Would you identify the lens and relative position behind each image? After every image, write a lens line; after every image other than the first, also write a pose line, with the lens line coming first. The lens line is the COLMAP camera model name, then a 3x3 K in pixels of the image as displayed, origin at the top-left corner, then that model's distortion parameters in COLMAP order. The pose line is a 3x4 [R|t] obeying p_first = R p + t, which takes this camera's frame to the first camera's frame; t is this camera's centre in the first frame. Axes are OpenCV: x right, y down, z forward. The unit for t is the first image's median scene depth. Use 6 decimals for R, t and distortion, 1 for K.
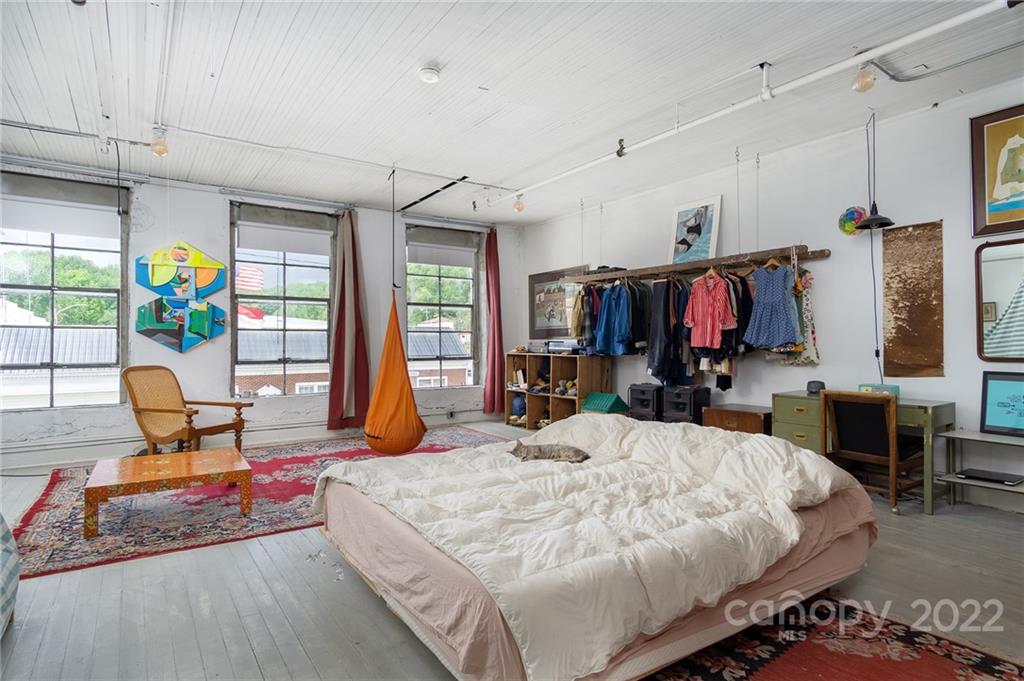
lens RADIAL K [[530.9, 0, 512.0], [0, 530.9, 340.5], [0, 0, 1]] dist [0.000902, -0.000009]
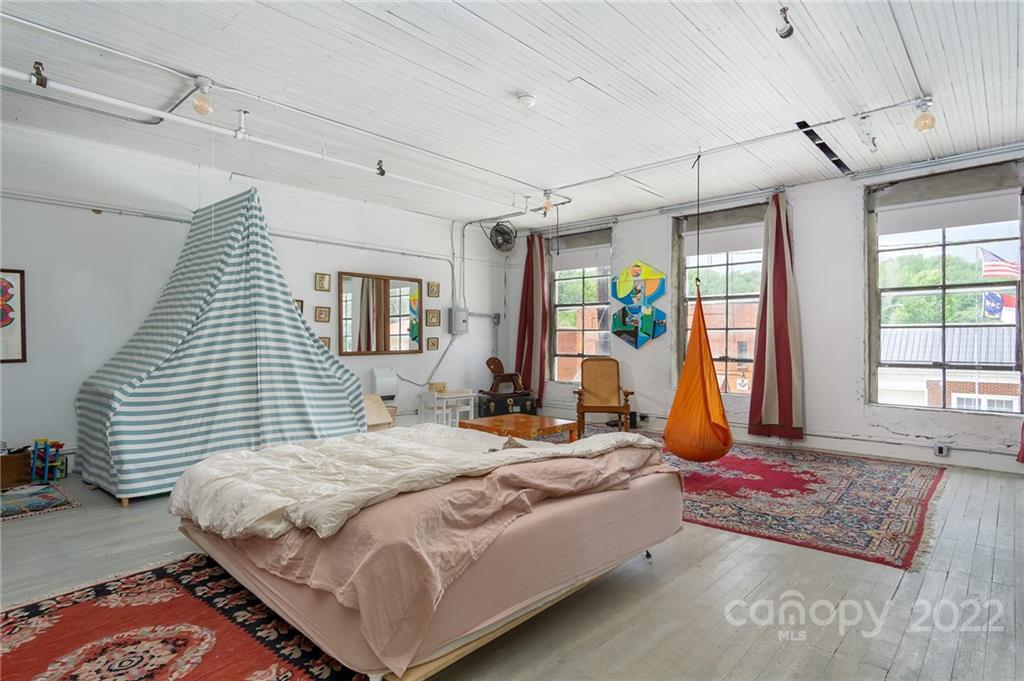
lens RADIAL K [[550.6, 0, 511.6], [0, 550.6, 318.3], [0, 0, 1]] dist [0.017042, -0.000156]
pose [[0.218641, -0.038519, -0.975045, 0.572384], [0.002703, 0.999241, -0.038868, 0.000428], [0.975802, 0.005863, 0.218579, 0.417789]]
